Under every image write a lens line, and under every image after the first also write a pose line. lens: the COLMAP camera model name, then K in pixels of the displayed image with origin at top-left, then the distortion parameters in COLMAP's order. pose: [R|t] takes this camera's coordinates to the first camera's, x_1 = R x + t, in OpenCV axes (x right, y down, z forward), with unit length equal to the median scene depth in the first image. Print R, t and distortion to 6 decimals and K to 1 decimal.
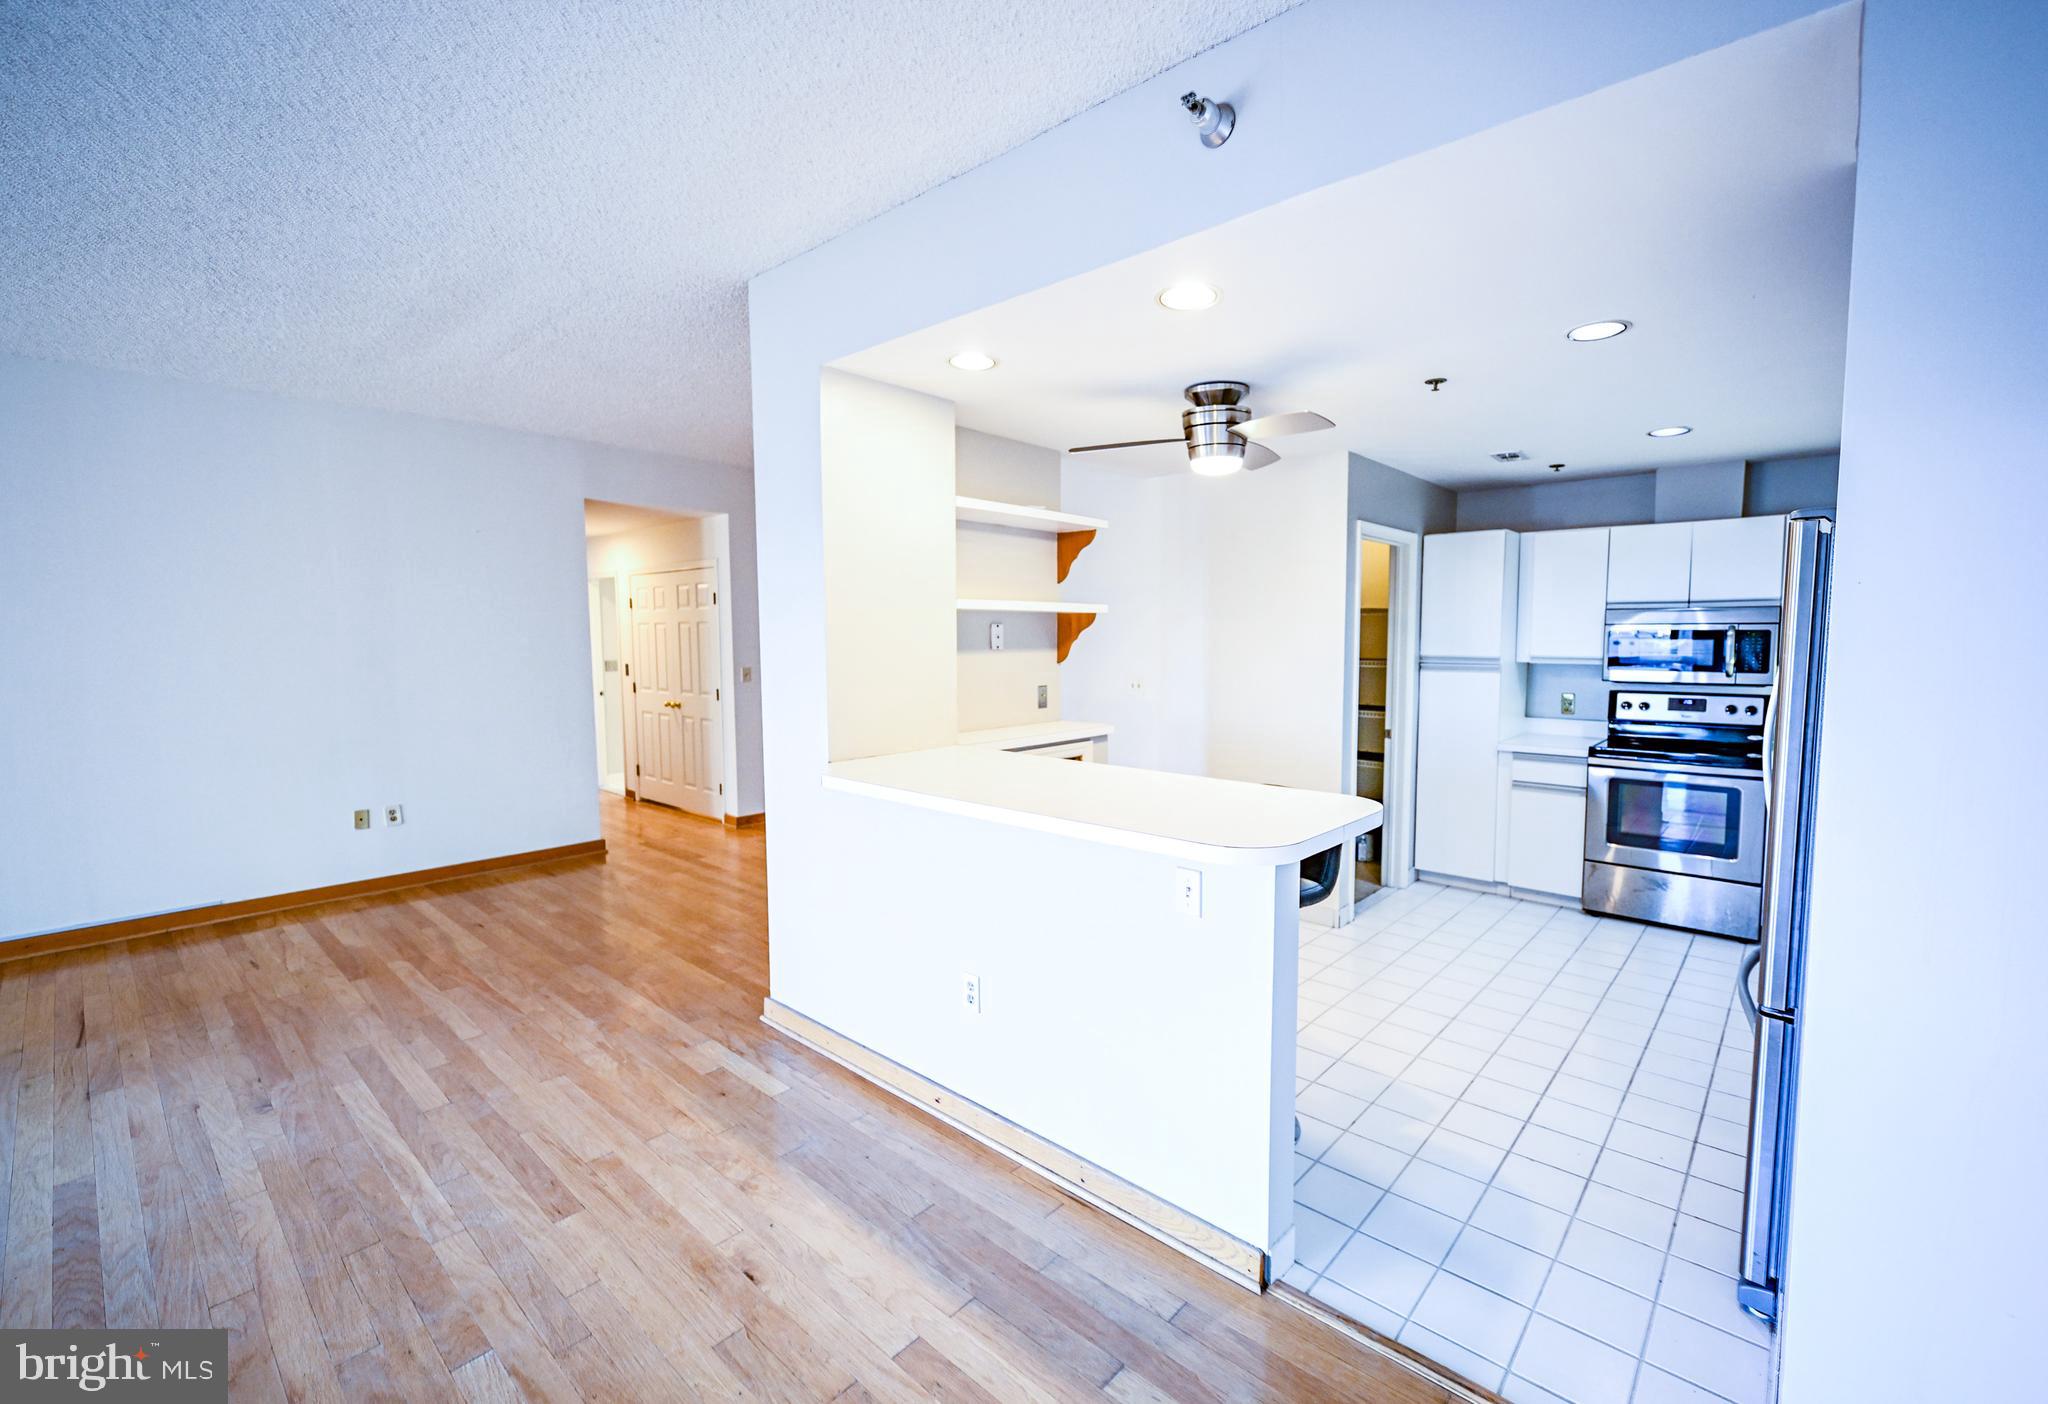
lens RADIAL K [[870.7, 0, 1069.1], [0, 870.7, 701.6], [0, 0, 1]] dist [-0.007662, -0.000084]
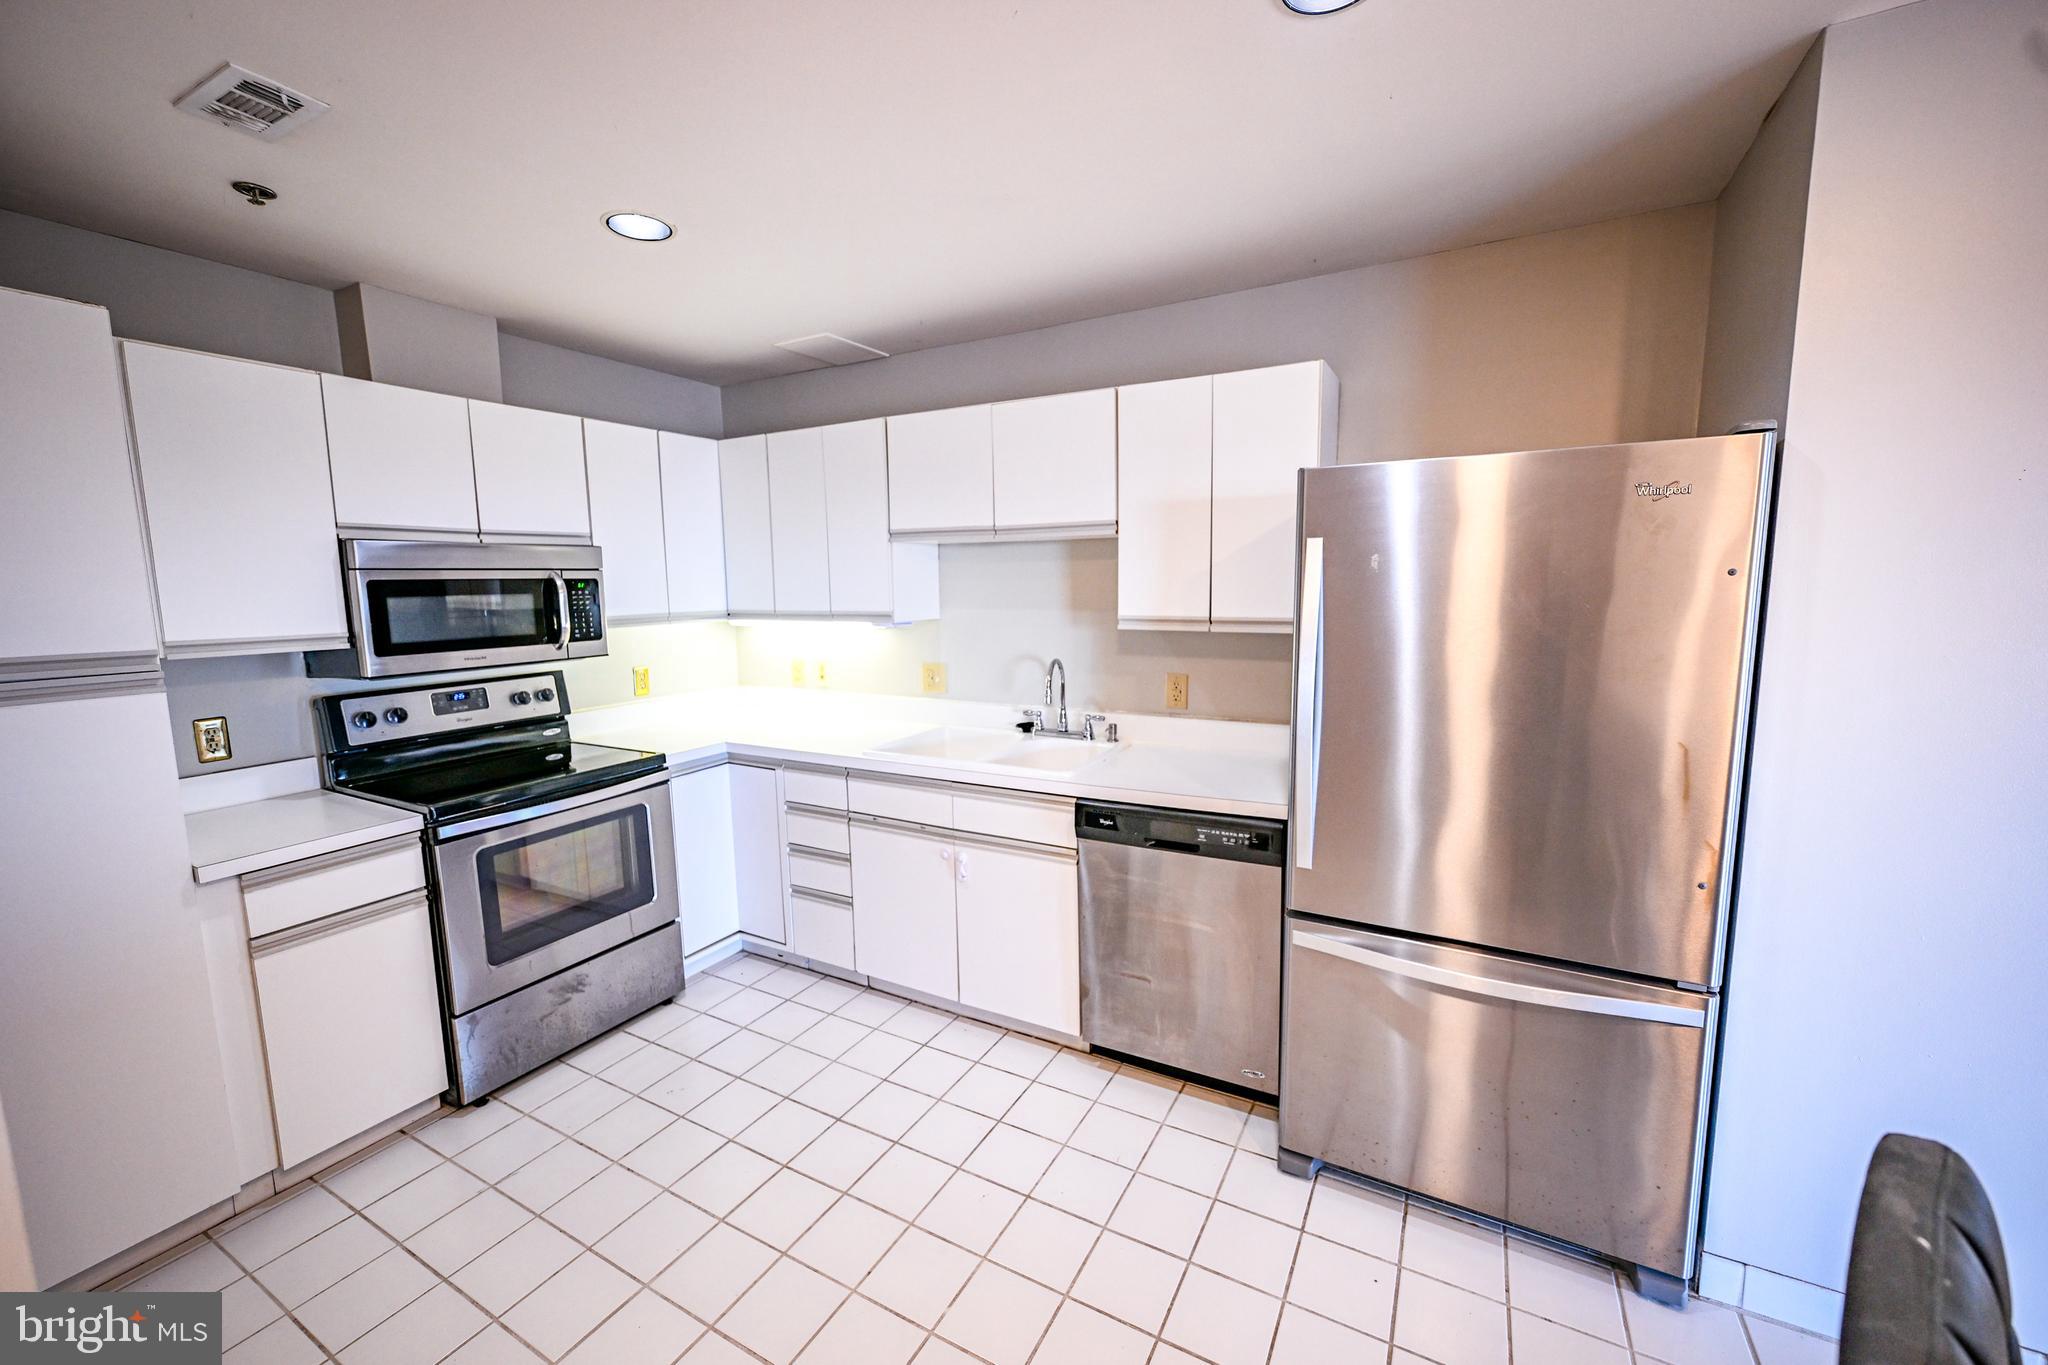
lens RADIAL K [[808.4, 0, 1033.1], [0, 808.4, 683.9], [0, 0, 1]] dist [-0.000169, -0.000021]
pose [[-0.212919, -0.119483, 0.969737, 0.071406], [0.088866, 0.986013, 0.141000, -0.059083], [-0.973020, 0.116198, -0.199323, 0.782629]]
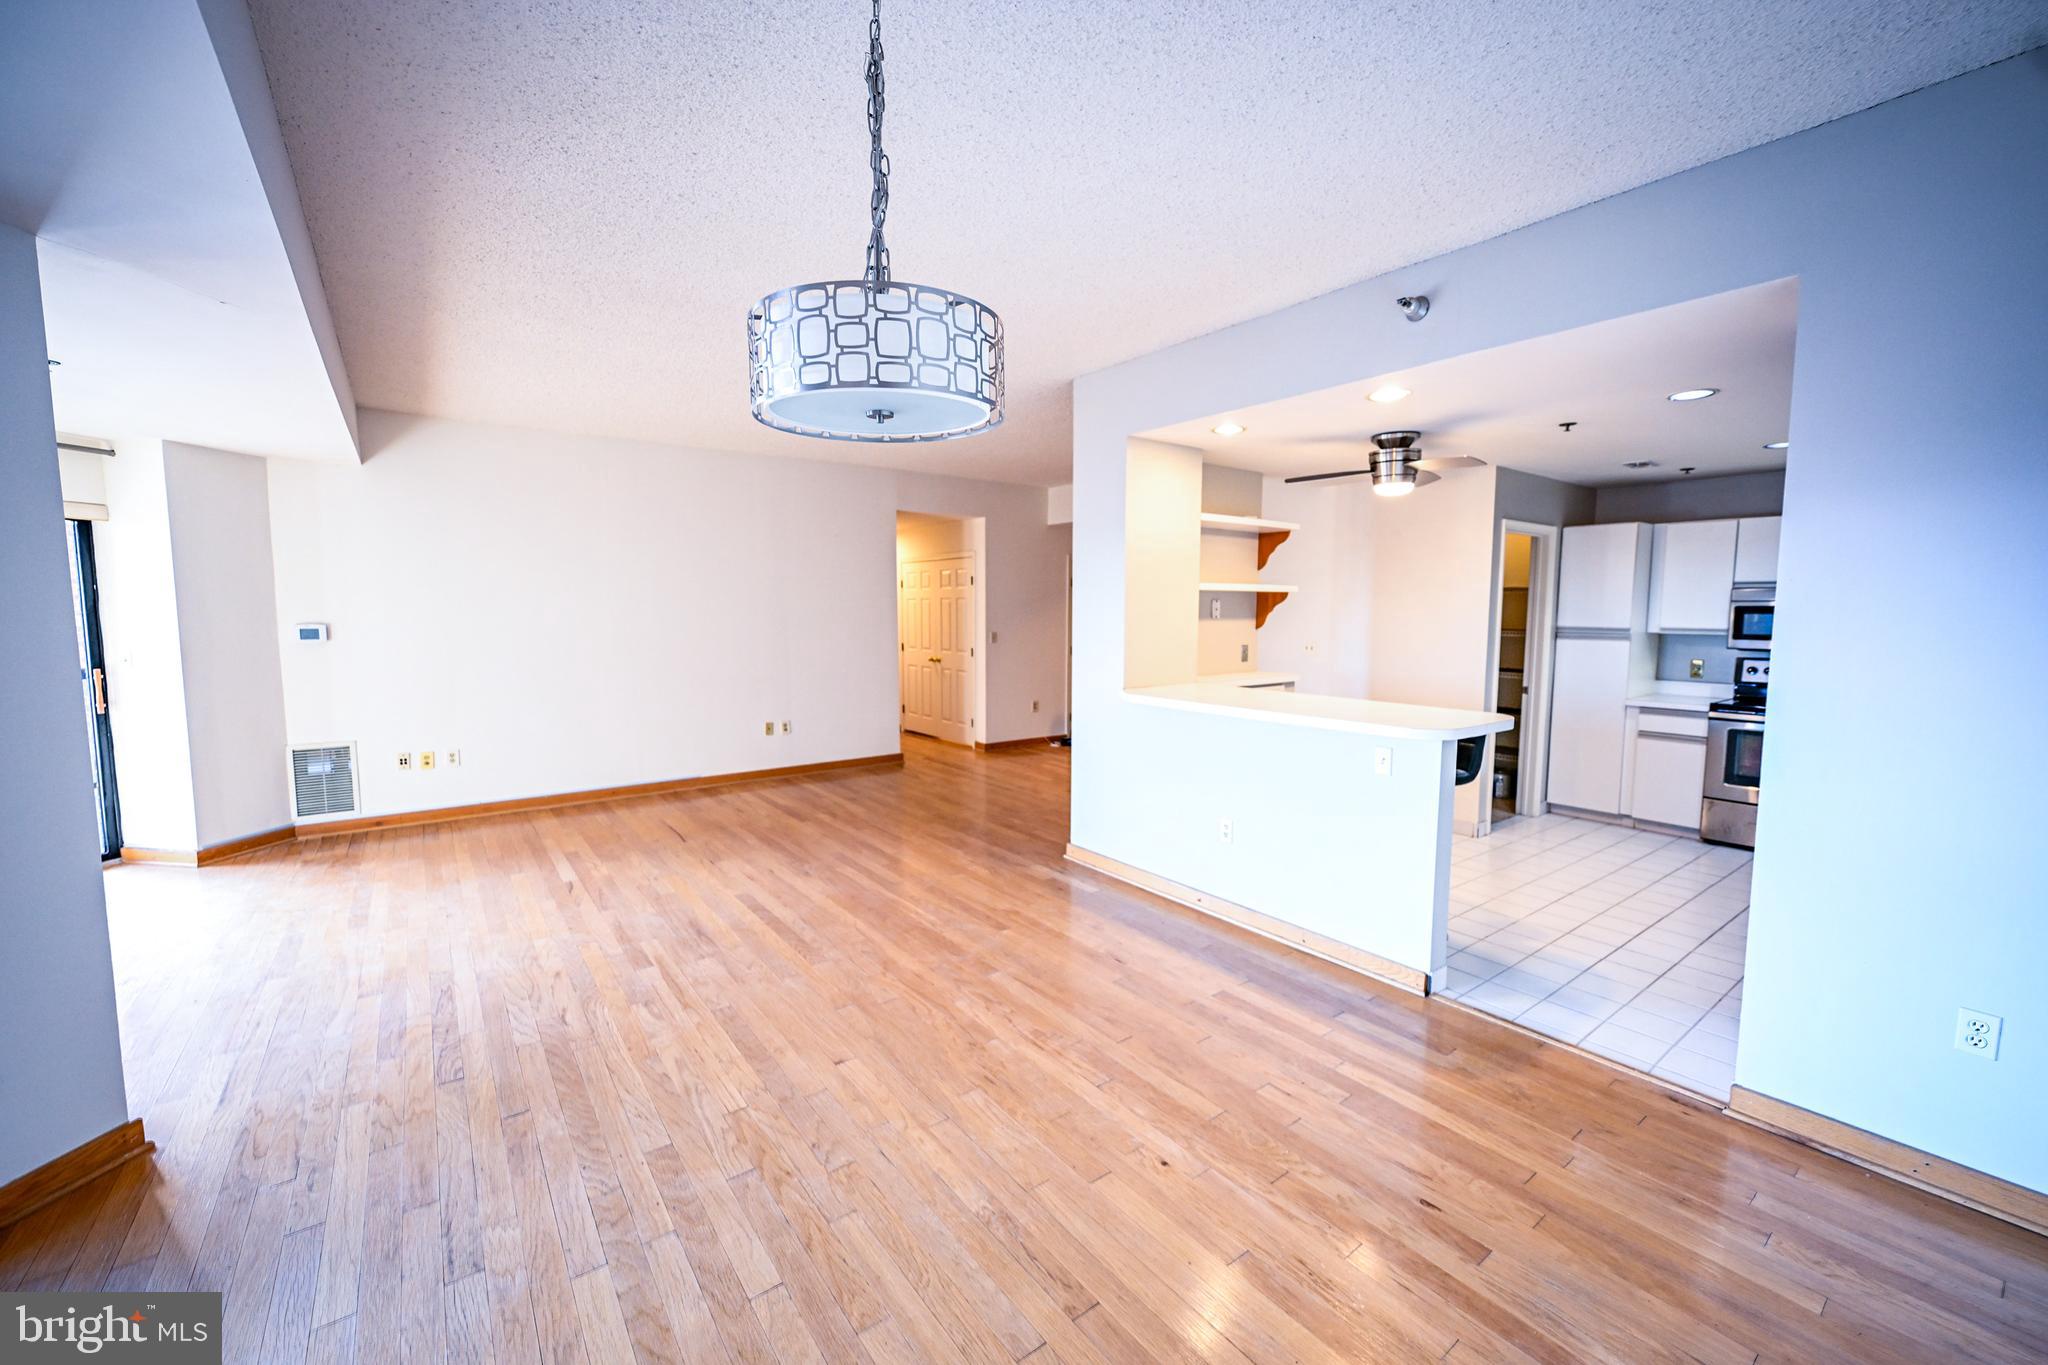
lens RADIAL K [[815.2, 0, 1014.5], [0, 815.2, 681.7], [0, 0, 1]] dist [0.000471, -0.000126]
pose [[0.976479, 0.023438, -0.214333, -0.107179], [-0.021028, 0.999687, 0.013518, 0.029110], [0.214583, -0.008693, 0.976667, -0.329363]]
